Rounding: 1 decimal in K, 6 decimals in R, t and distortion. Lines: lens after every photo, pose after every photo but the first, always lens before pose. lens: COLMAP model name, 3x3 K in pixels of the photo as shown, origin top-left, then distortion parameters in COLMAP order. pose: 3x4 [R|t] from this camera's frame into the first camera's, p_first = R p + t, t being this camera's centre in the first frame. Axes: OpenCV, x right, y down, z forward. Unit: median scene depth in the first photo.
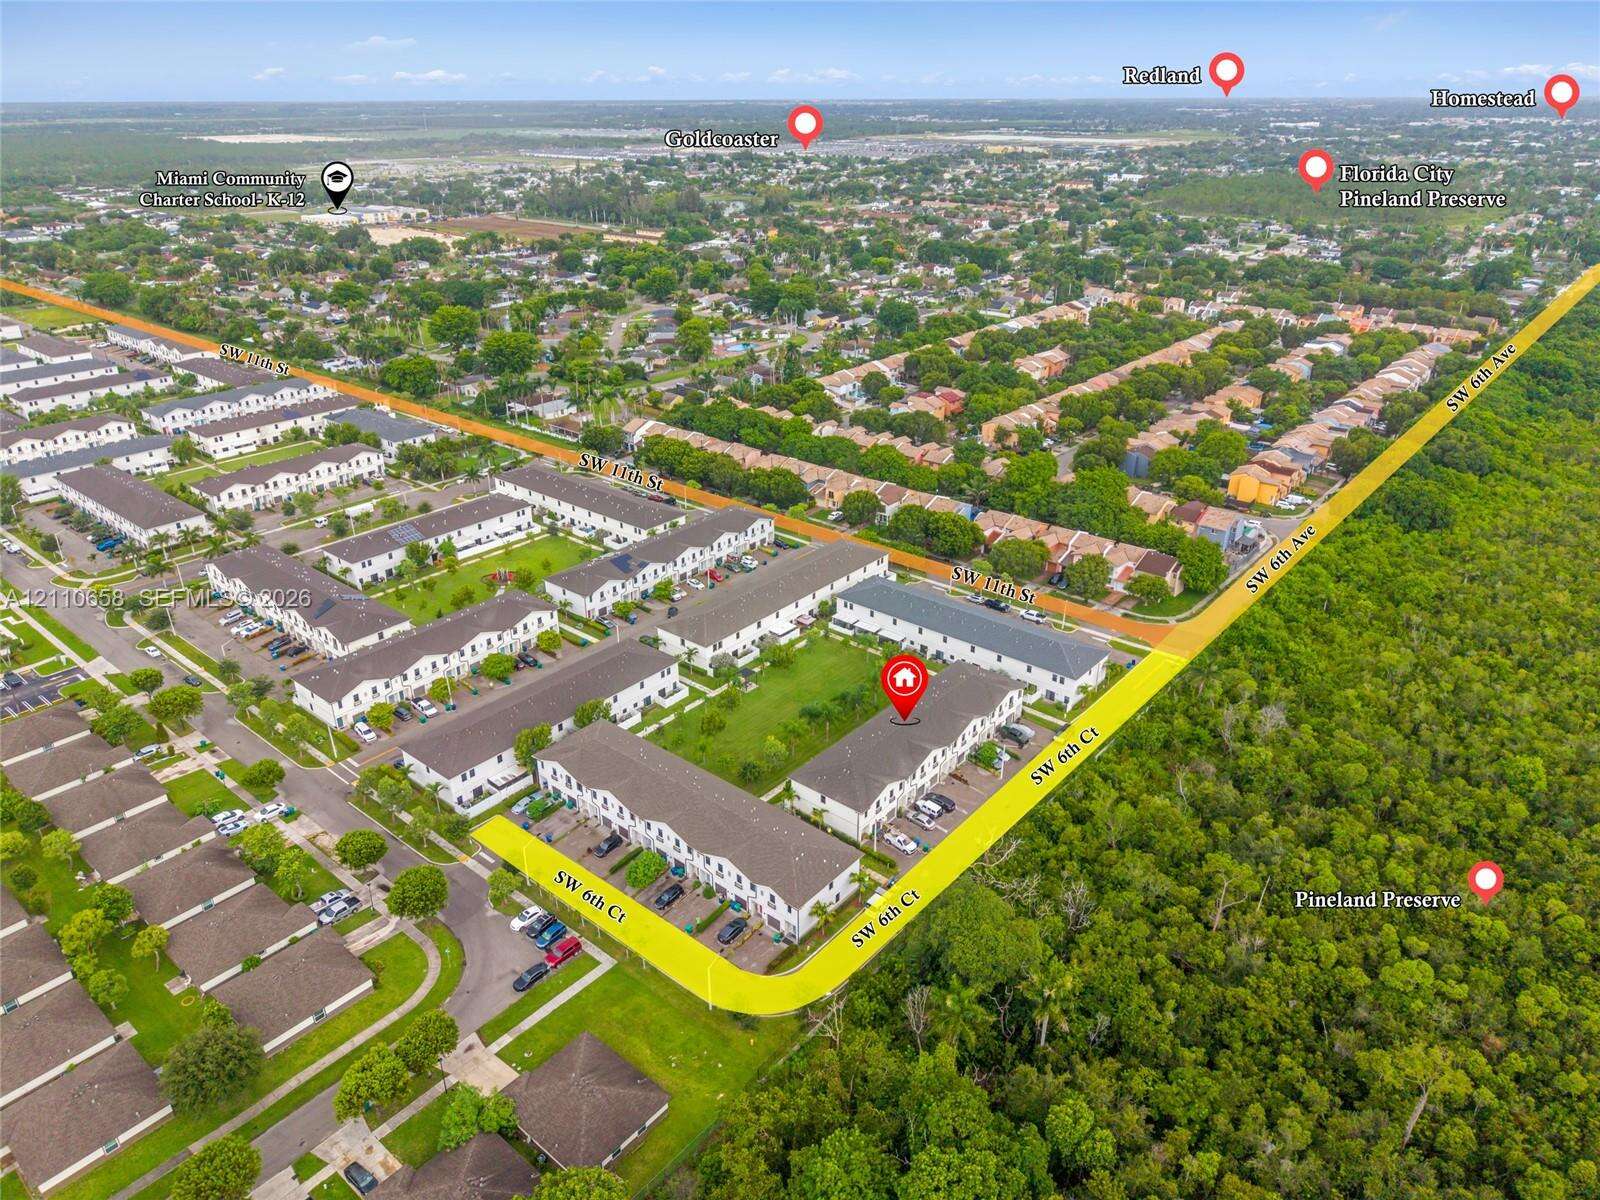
lens RADIAL K [[1066.9, 0, 800.0], [0, 1066.9, 600.0], [0, 0, 1]] dist [0.055835, -0.059593]
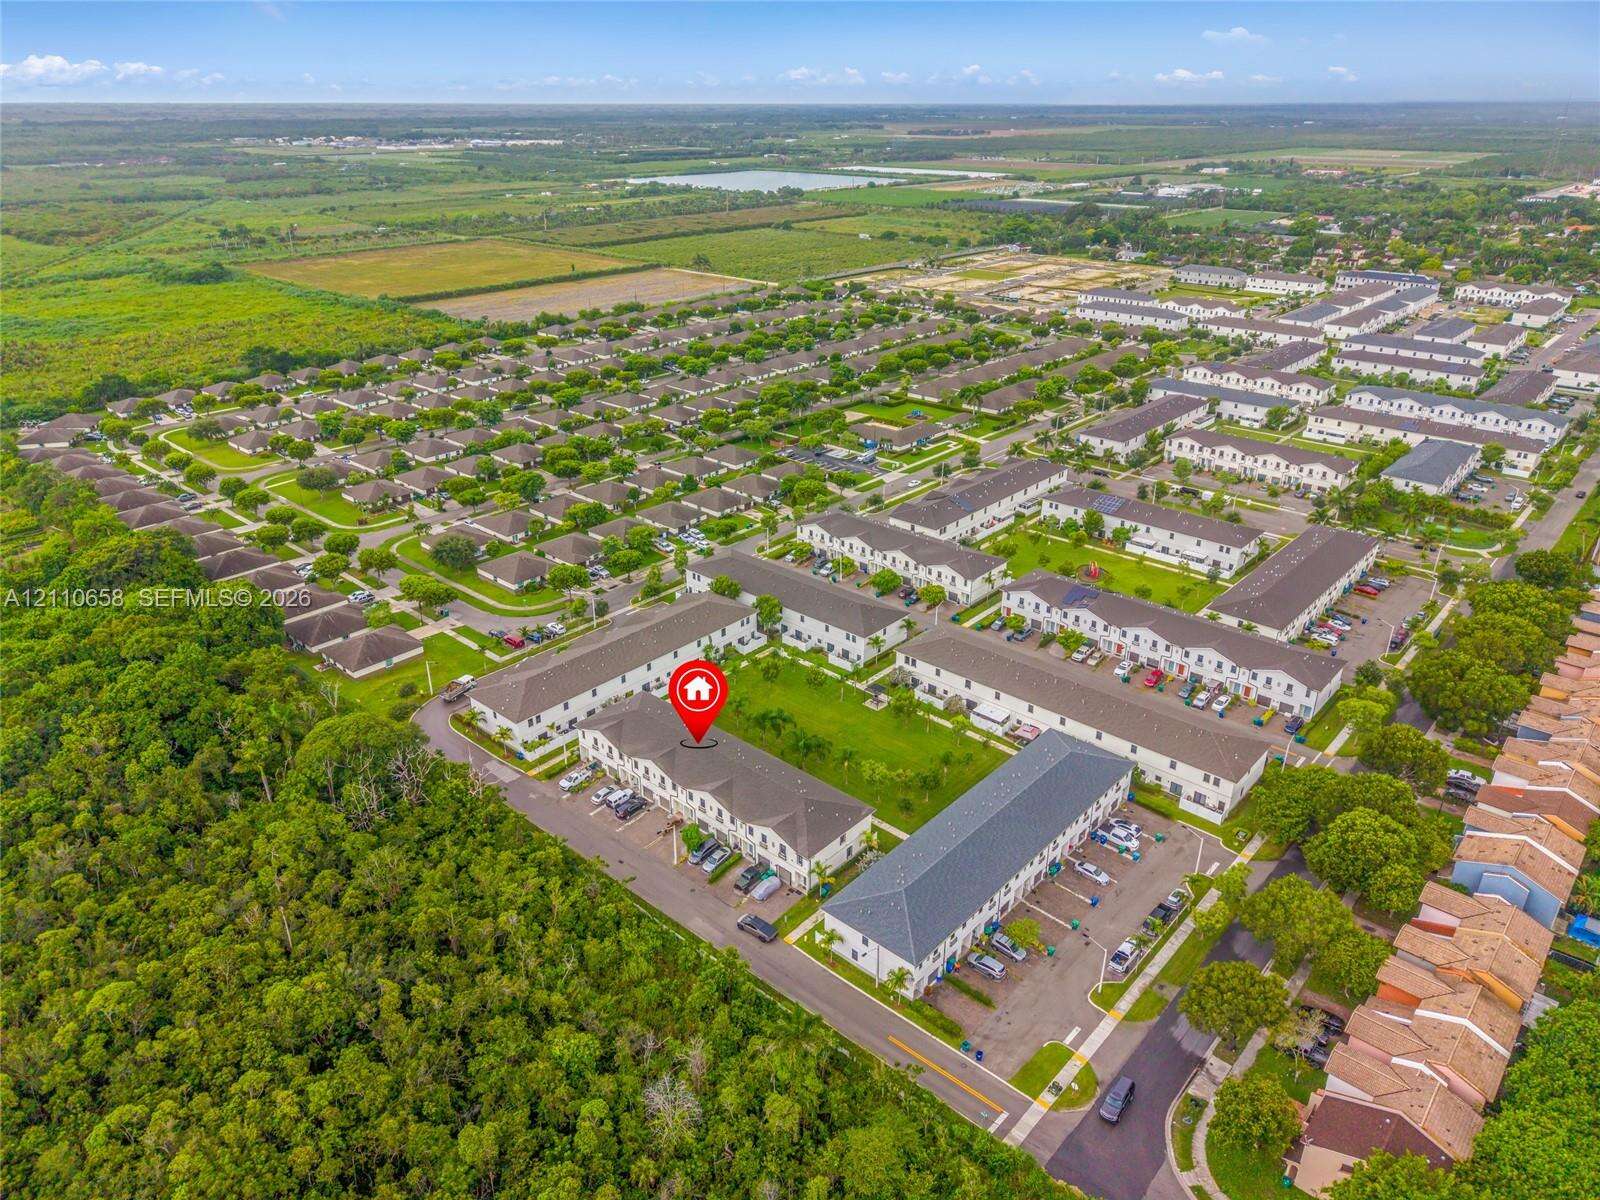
lens RADIAL K [[1066.9, 0, 800.0], [0, 1066.9, 600.0], [0, 0, 1]] dist [0.055835, -0.059593]
pose [[-0.034690, 0.422939, -0.905494, 0.613091], [-0.428852, 0.812083, 0.395737, -0.268664], [0.902709, 0.402051, 0.153207, 0.625622]]
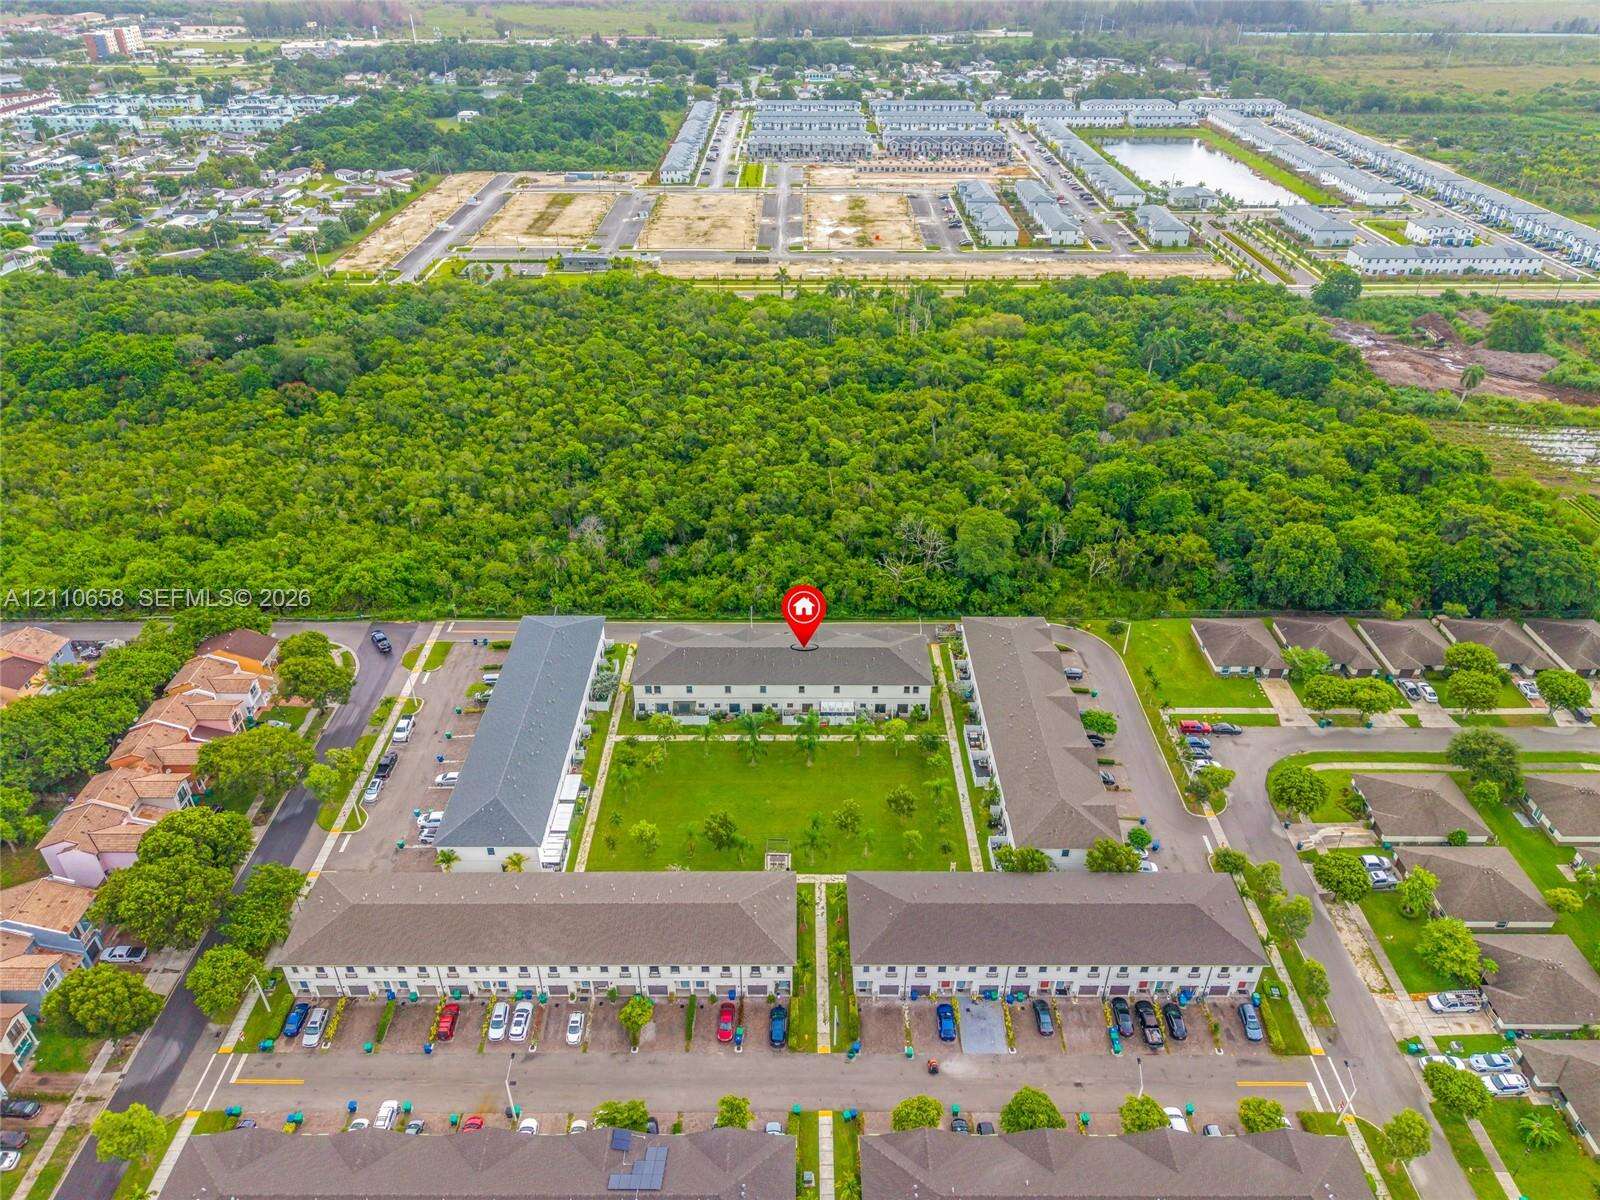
lens RADIAL K [[1066.9, 0, 800.0], [0, 1066.9, 600.0], [0, 0, 1]] dist [0.055835, -0.059593]
pose [[-0.639771, -0.416955, 0.645633, -0.377569], [0.329069, 0.610549, 0.720378, -0.452445], [-0.694555, 0.673334, -0.253405, 0.865337]]
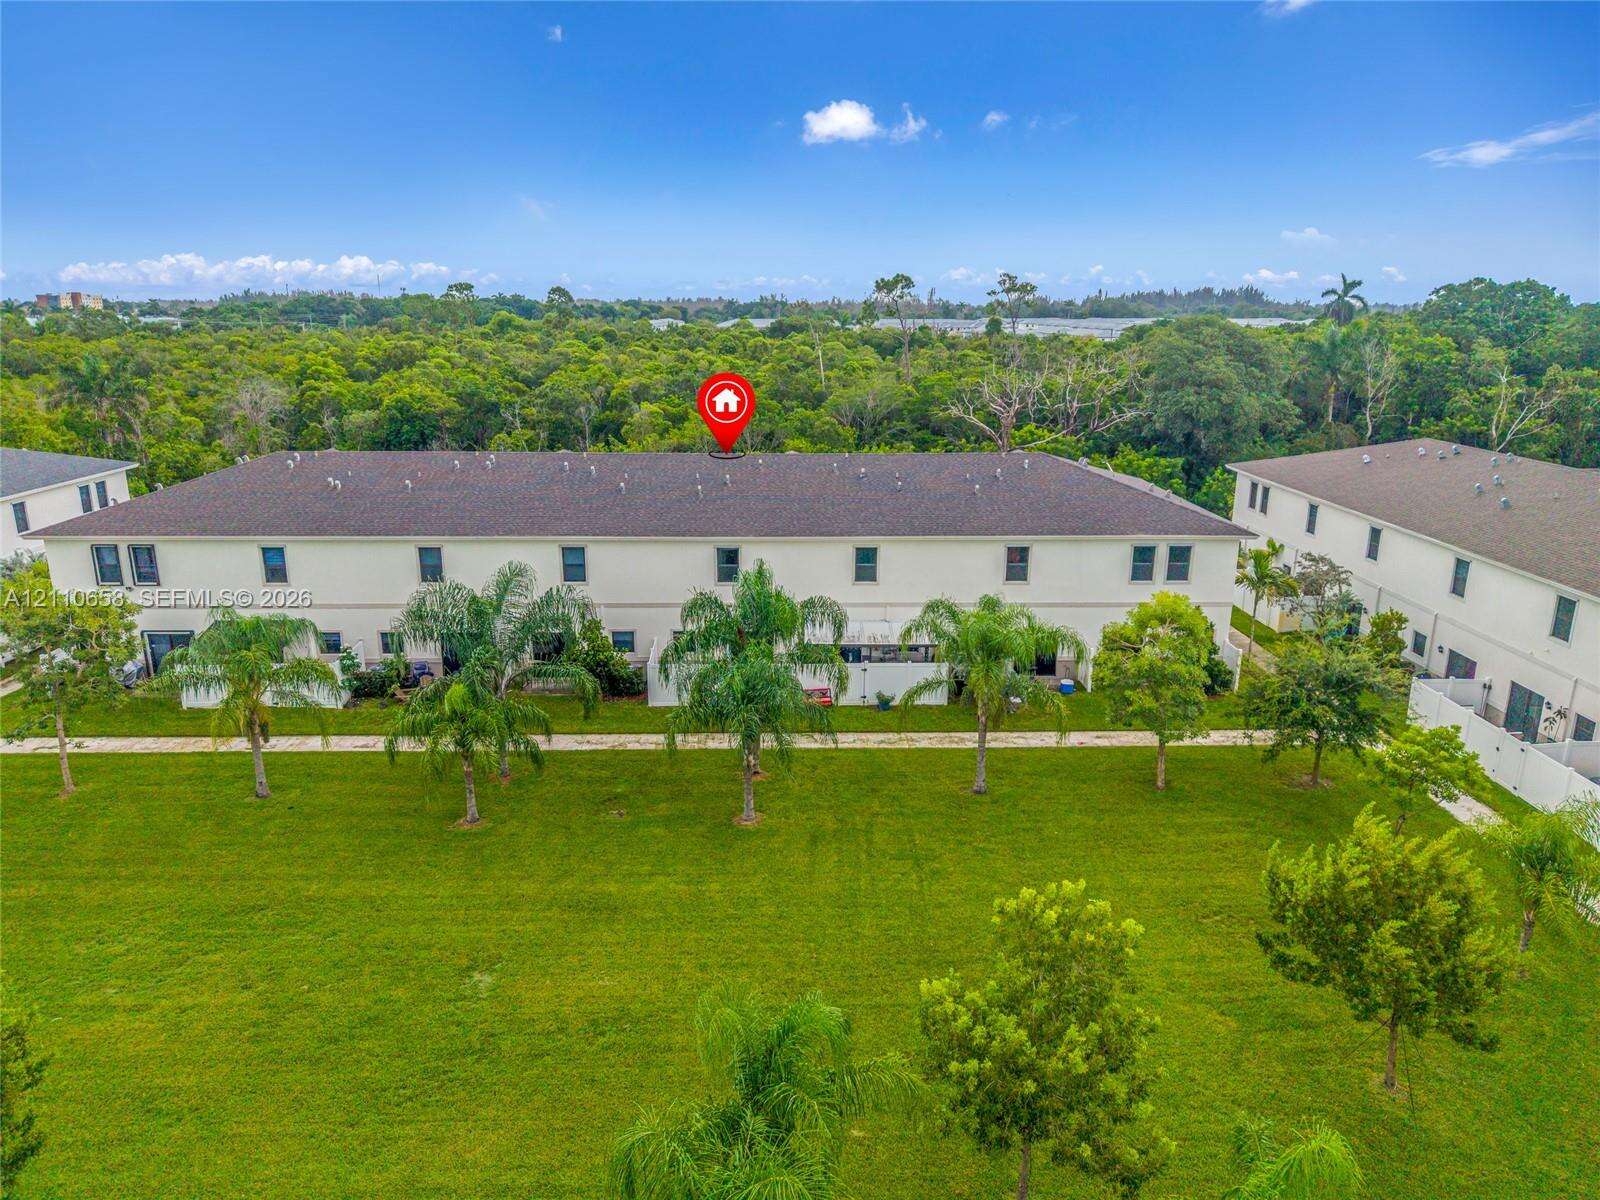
lens RADIAL K [[1066.9, 0, 800.0], [0, 1066.9, 600.0], [0, 0, 1]] dist [0.055835, -0.059593]
pose [[-0.653314, -0.203722, 0.729163, -0.089740], [0.321994, 0.796900, 0.511146, 0.005073], [-0.685202, 0.568725, -0.455028, 0.802602]]
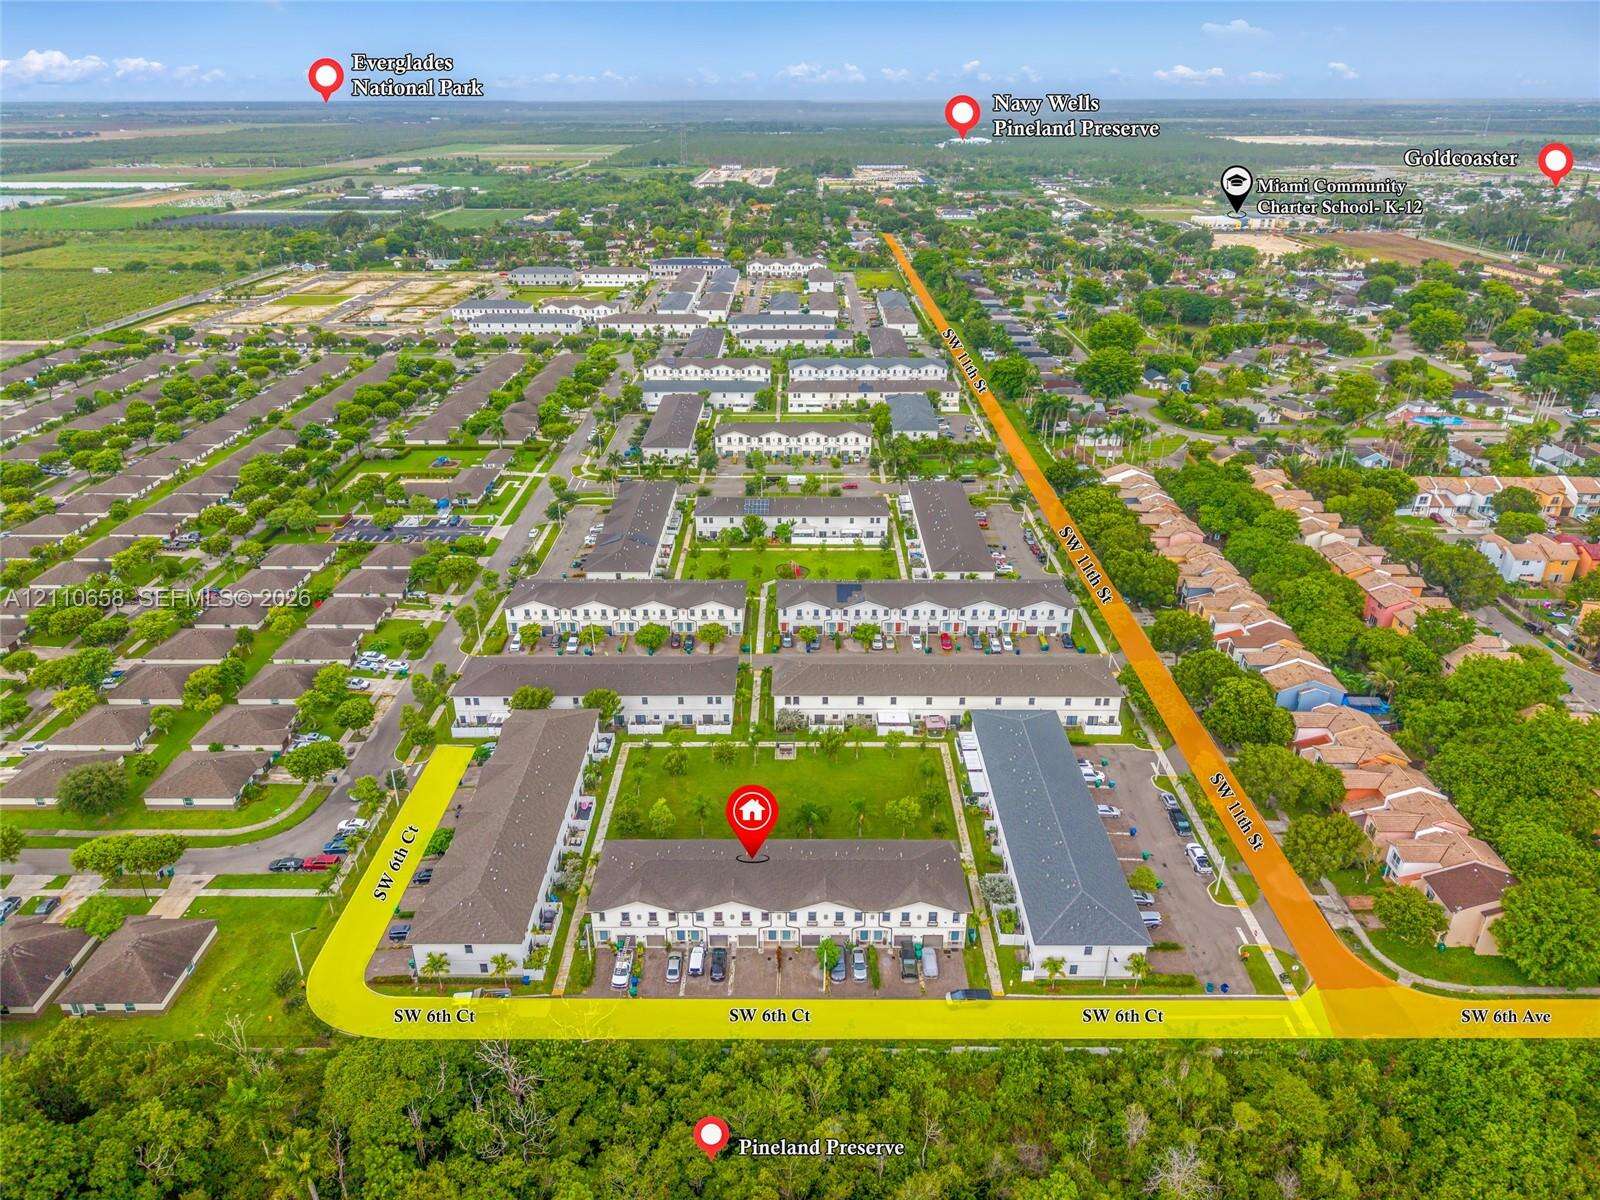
lens RADIAL K [[1066.9, 0, 800.0], [0, 1066.9, 600.0], [0, 0, 1]] dist [0.055835, -0.059593]
pose [[0.639925, 0.327907, -0.694963, 0.439591], [-0.329142, 0.934186, 0.137705, -0.136003], [0.694379, 0.140621, 0.705736, 0.294707]]
